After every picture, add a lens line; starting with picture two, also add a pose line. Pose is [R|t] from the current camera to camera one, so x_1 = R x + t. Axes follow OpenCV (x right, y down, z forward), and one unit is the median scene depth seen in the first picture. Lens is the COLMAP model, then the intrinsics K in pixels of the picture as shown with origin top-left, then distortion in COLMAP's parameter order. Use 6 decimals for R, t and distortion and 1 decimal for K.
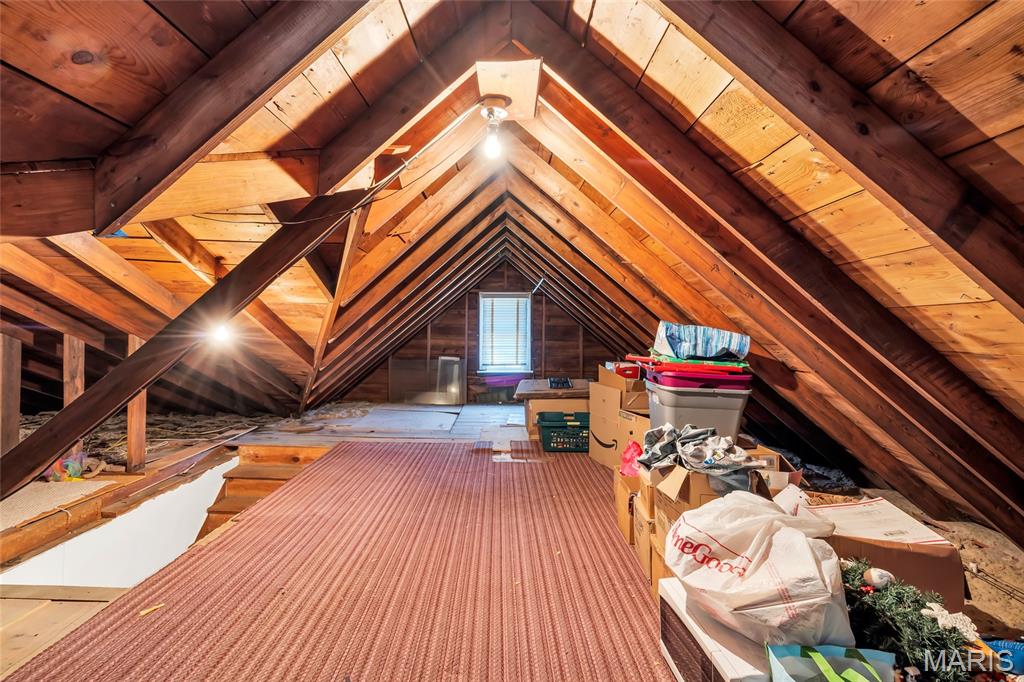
lens RADIAL K [[470.7, 0, 512.2], [0, 470.7, 336.1], [0, 0, 1]] dist [0.001047, 0.000143]
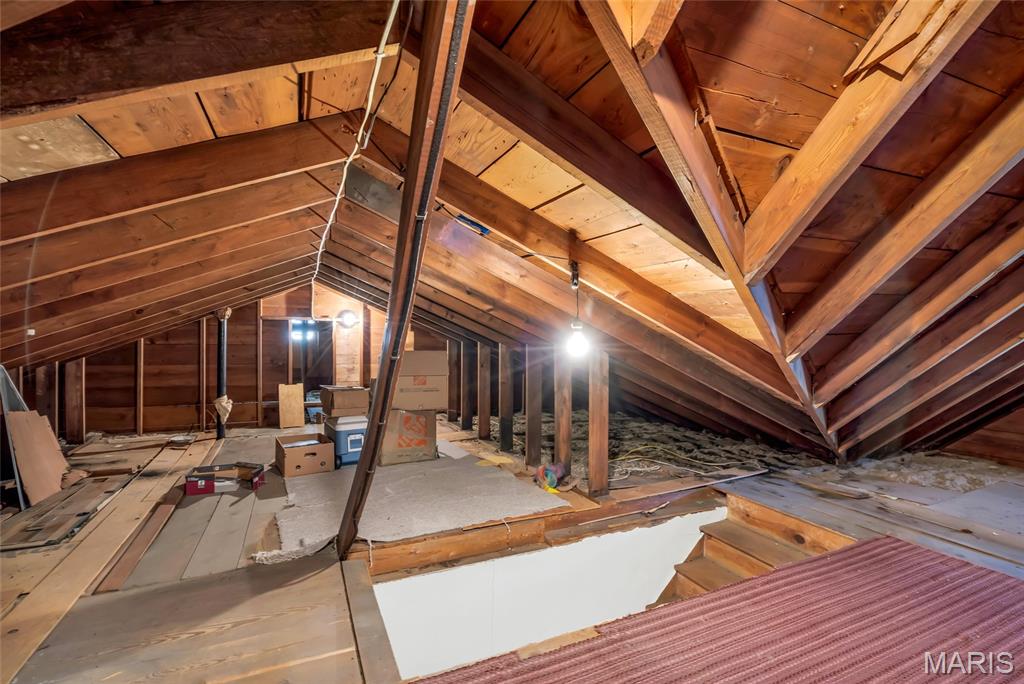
lens RADIAL K [[470.7, 0, 543.9], [0, 470.7, 344.6], [0, 0, 1]] dist [0.001047, 0.000143]
pose [[0.410388, 0.001640, -0.911910, -0.019519], [-0.005224, 0.999986, -0.000553, -0.003320], [0.911896, 0.004991, 0.410390, 0.538736]]
